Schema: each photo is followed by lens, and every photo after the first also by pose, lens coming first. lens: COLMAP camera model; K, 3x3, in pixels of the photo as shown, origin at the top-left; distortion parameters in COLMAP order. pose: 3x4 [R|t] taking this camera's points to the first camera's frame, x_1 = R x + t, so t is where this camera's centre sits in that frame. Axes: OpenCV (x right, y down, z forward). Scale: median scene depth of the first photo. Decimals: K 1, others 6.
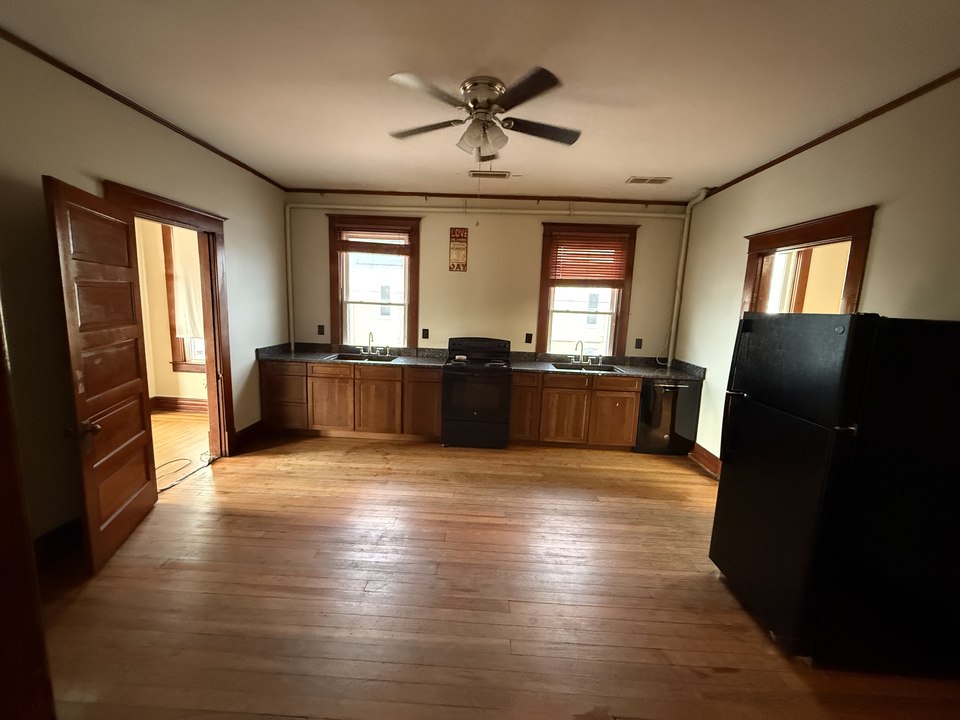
lens RADIAL K [[383.4, 0, 474.4], [0, 383.4, 362.4], [0, 0, 1]] dist [0.001448, 0.000315]
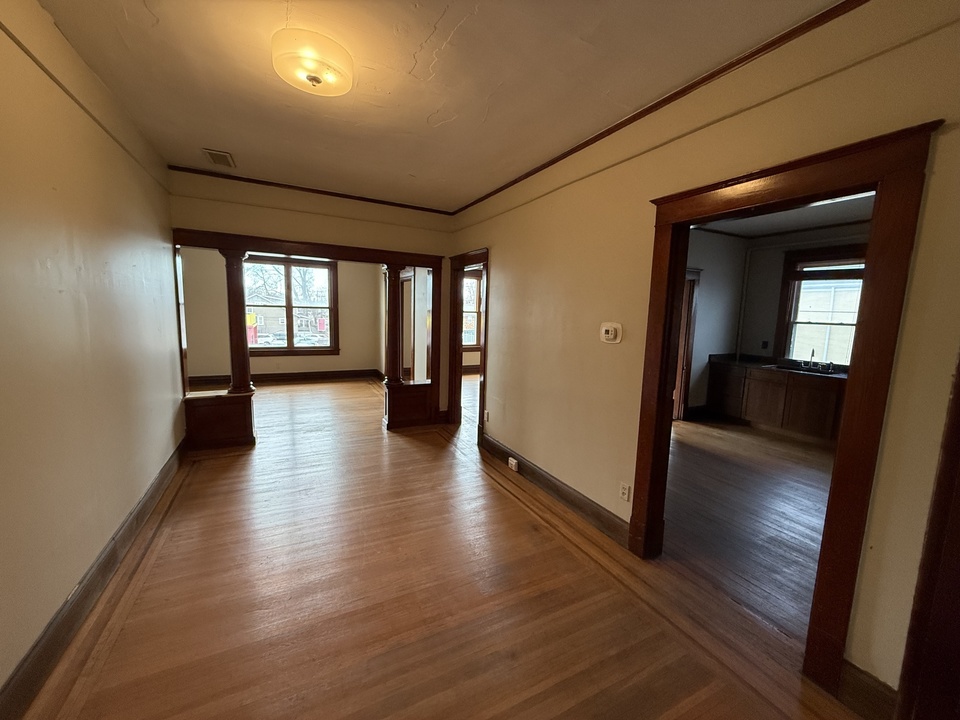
lens RADIAL K [[383.4, 0, 478.5], [0, 383.4, 356.5], [0, 0, 1]] dist [0.001448, 0.000315]
pose [[0.485887, 0.077262, -0.870600, 0.252038], [-0.141341, 0.989920, 0.008968, 0.078112], [0.862517, 0.118694, 0.491910, -0.436452]]
